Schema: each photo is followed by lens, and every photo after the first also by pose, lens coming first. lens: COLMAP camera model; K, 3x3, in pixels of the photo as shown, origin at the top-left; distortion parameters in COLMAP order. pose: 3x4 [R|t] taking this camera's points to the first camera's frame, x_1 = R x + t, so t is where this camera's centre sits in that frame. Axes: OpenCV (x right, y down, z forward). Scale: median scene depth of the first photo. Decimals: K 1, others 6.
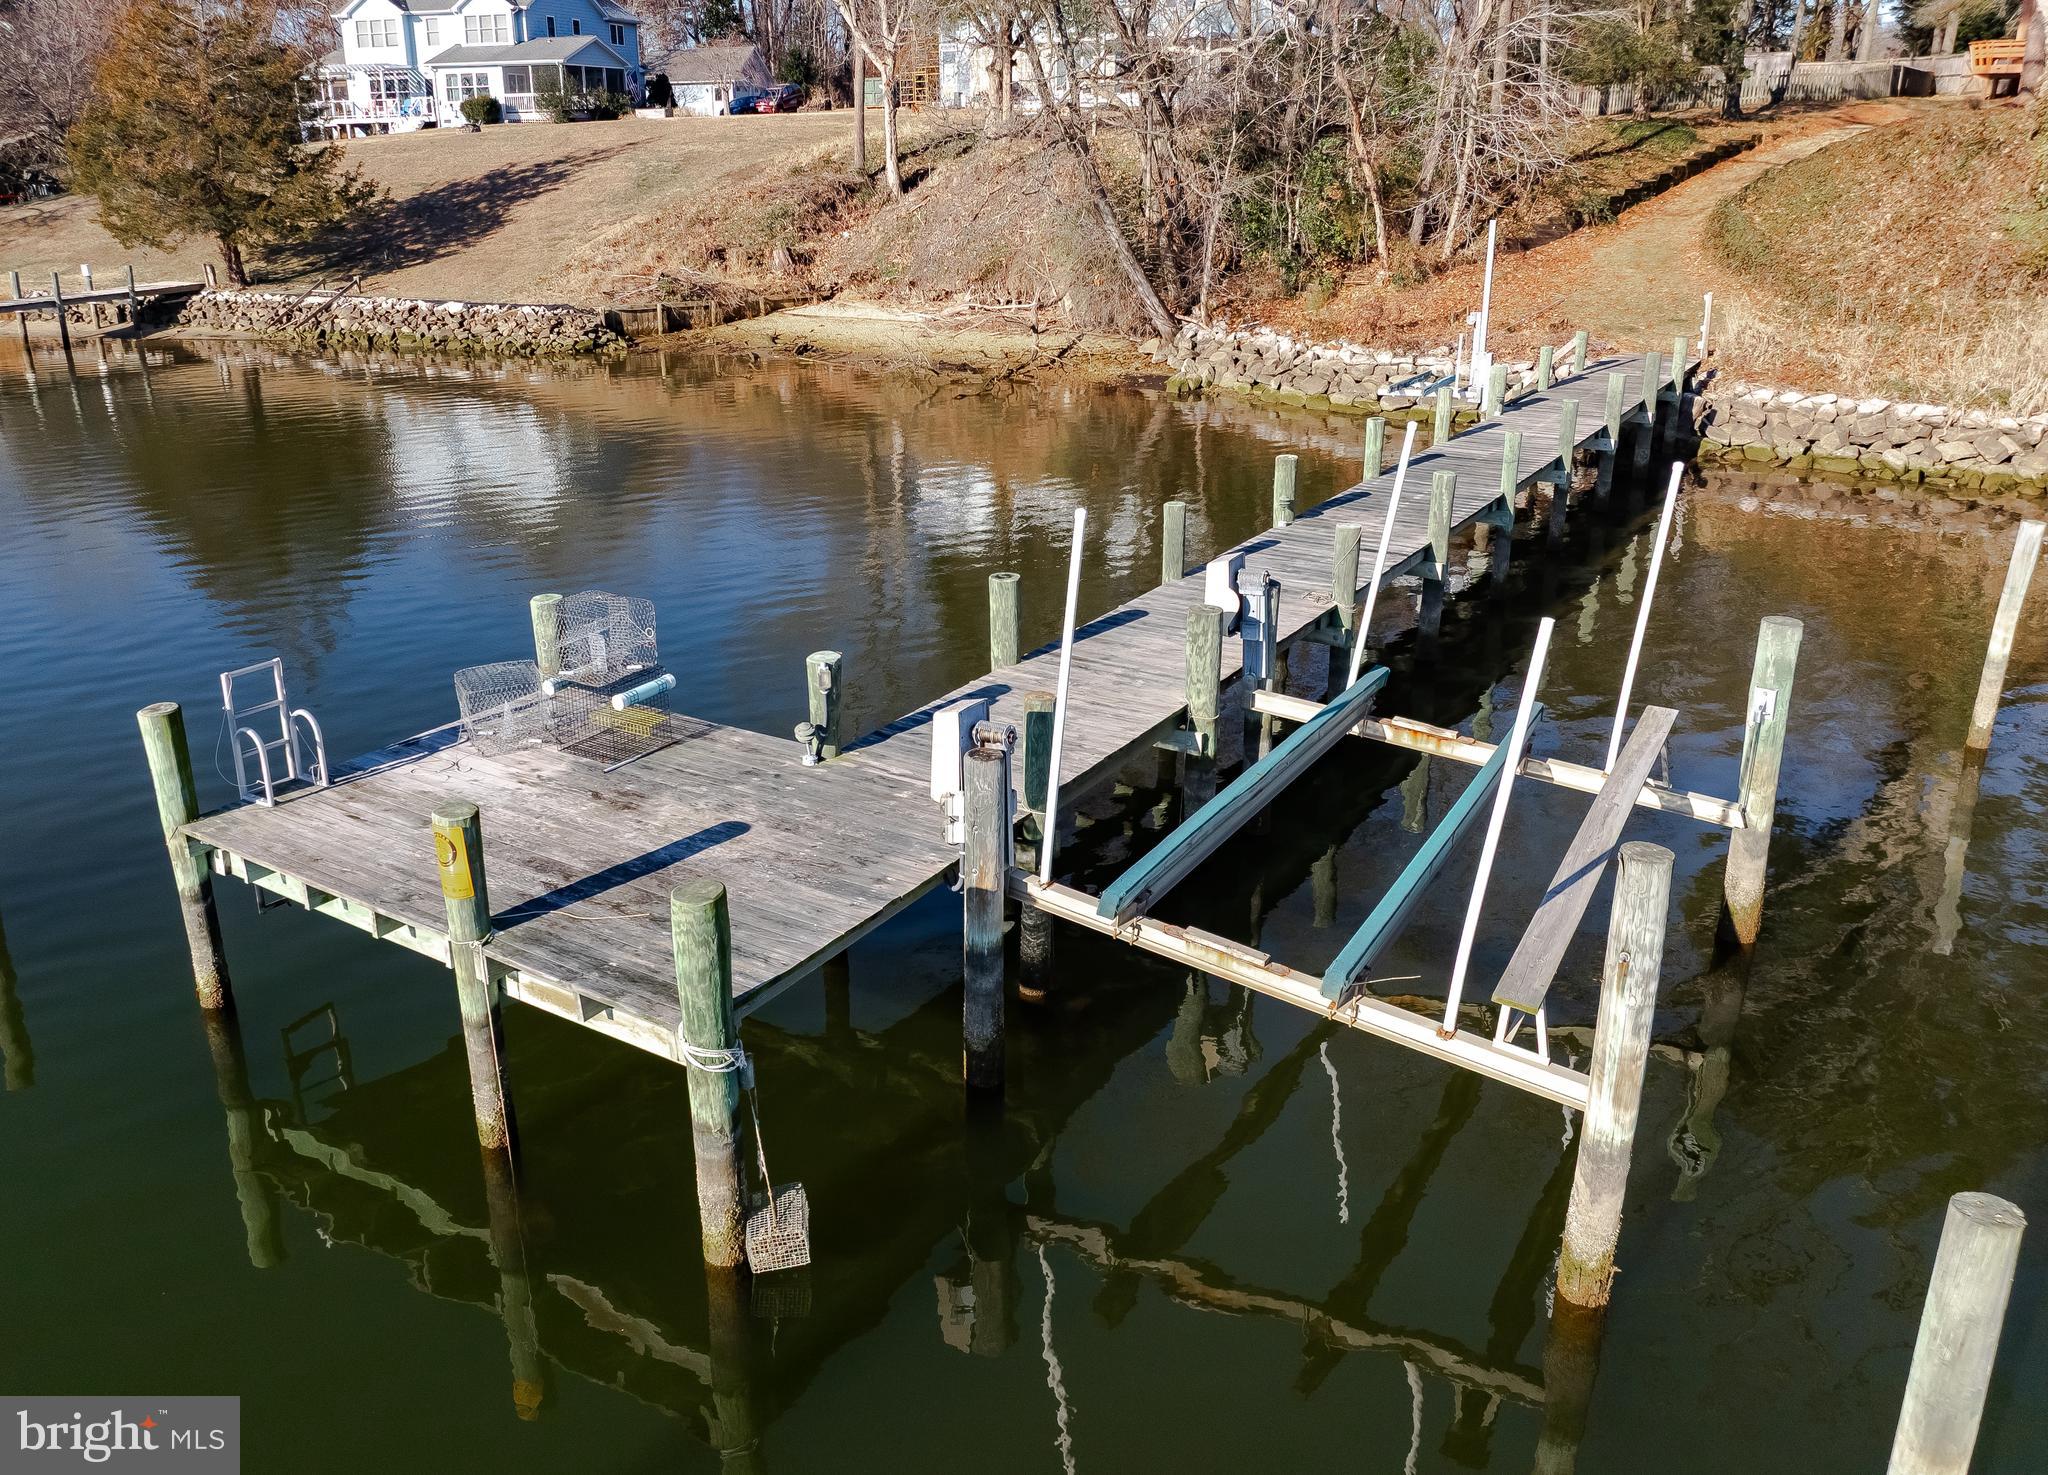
lens RADIAL K [[1558.8, 0, 976.4], [0, 1558.8, 690.8], [0, 0, 1]] dist [-0.032792, -0.001313]
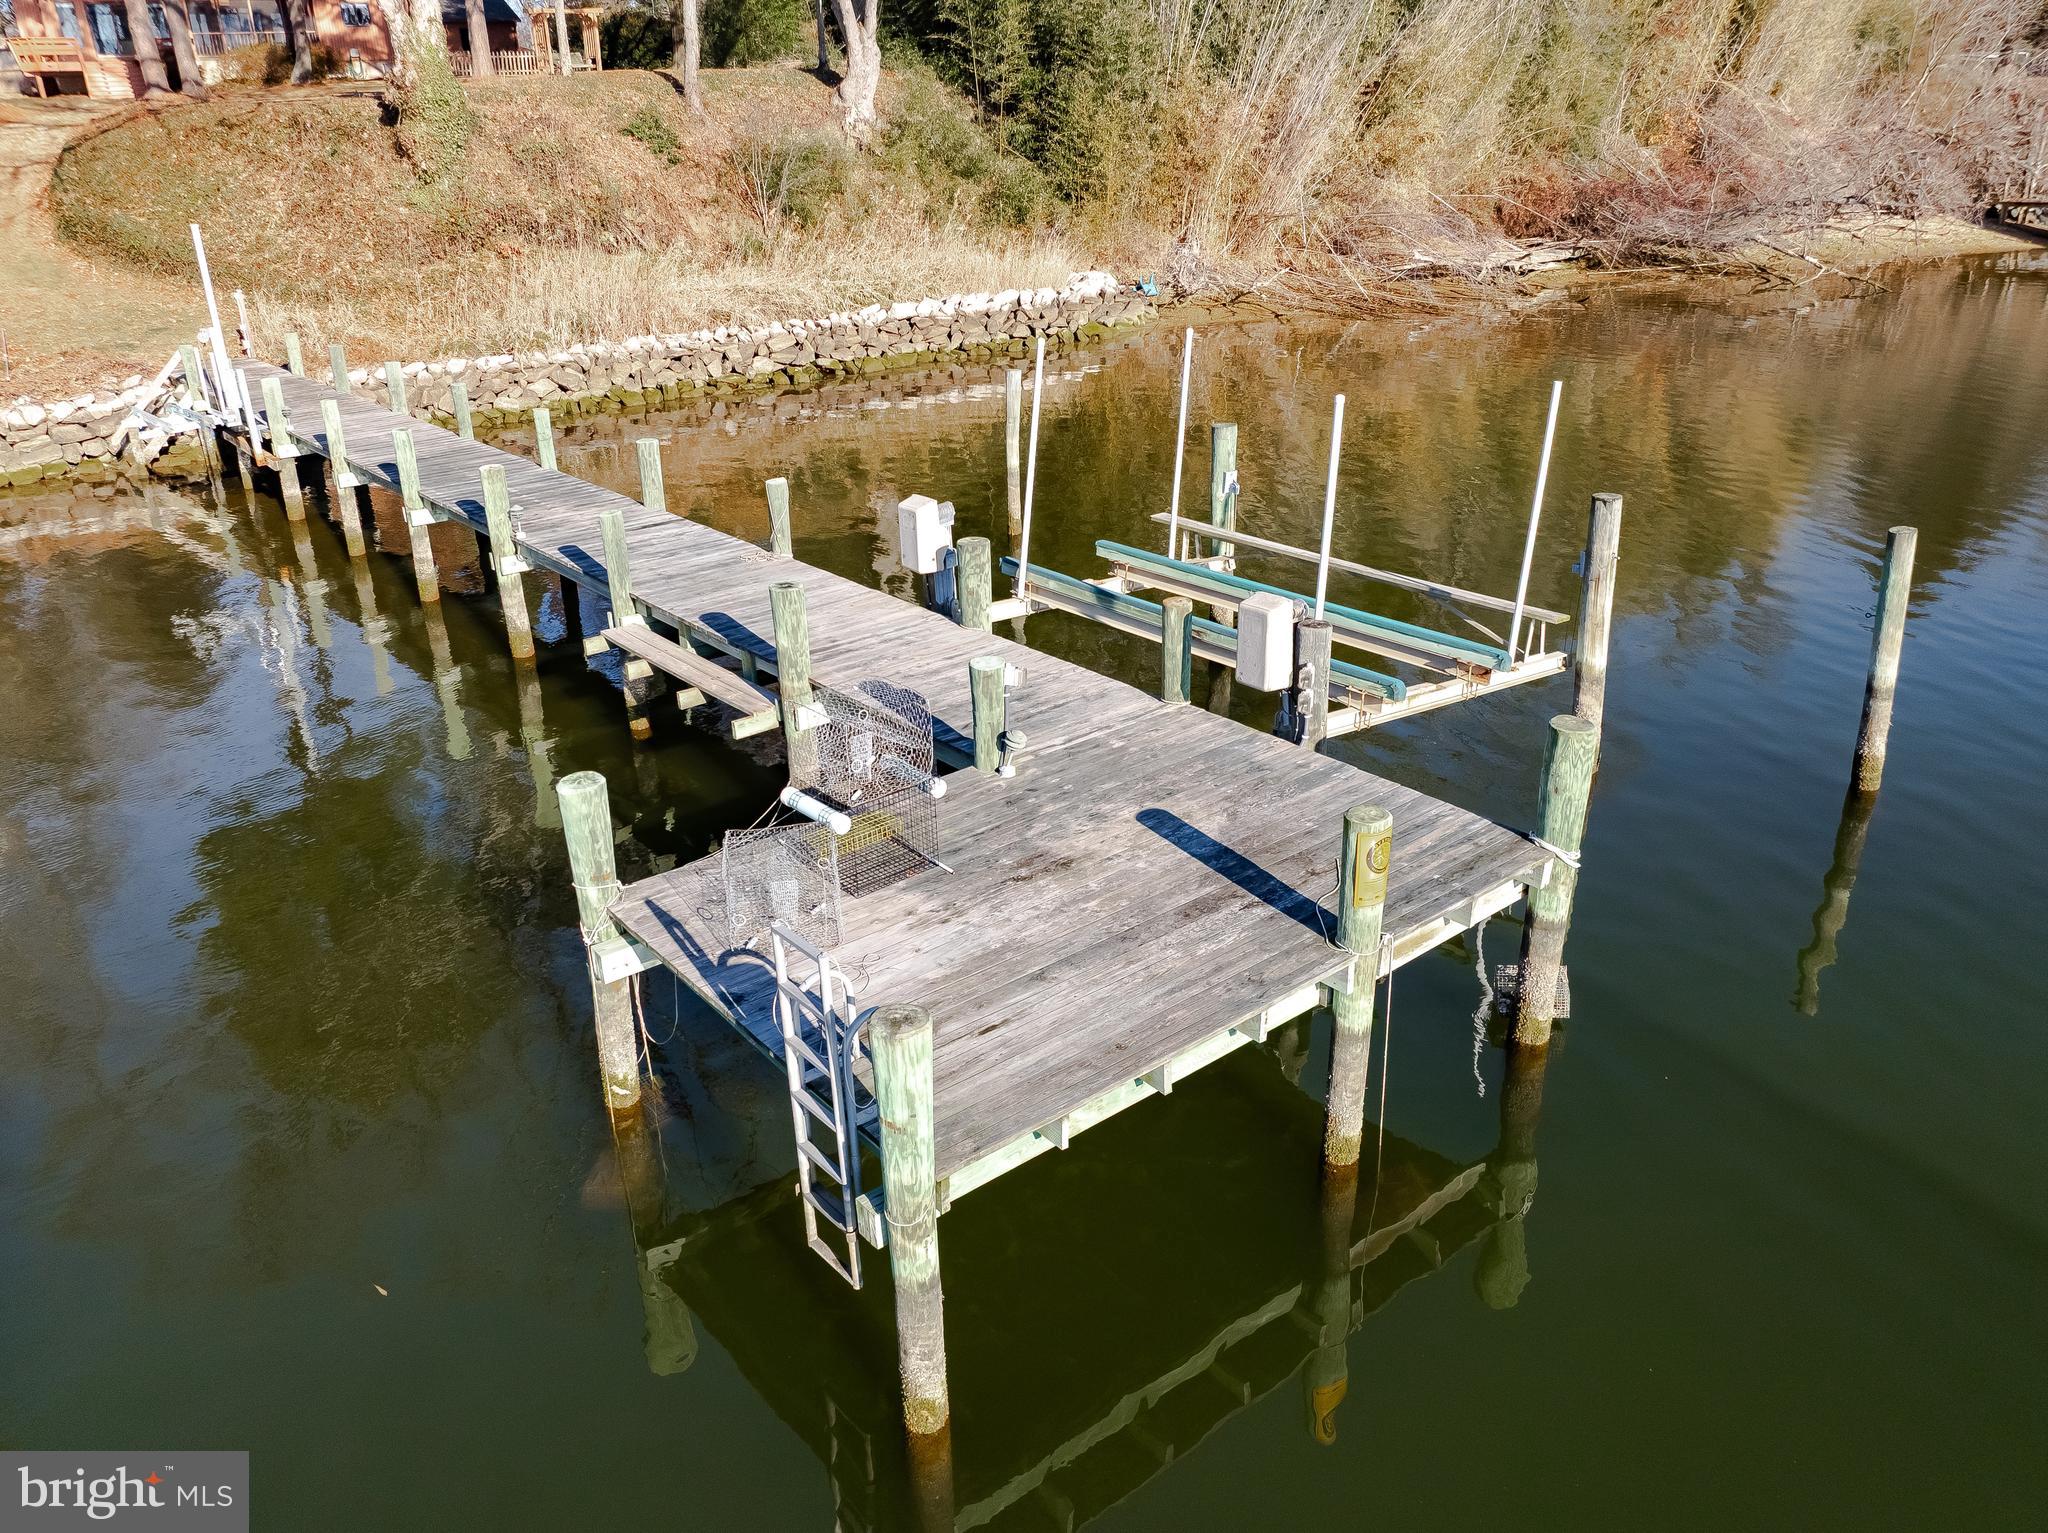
lens RADIAL K [[1518.9, 0, 1024.0], [0, 1518.9, 766.5], [0, 0, 1]] dist [-0.000327, -0.056870]
pose [[0.303409, -0.380527, 0.873580, -0.256214], [0.340178, 0.899640, 0.273729, -0.058370], [-0.890069, 0.214121, 0.402406, 0.174571]]
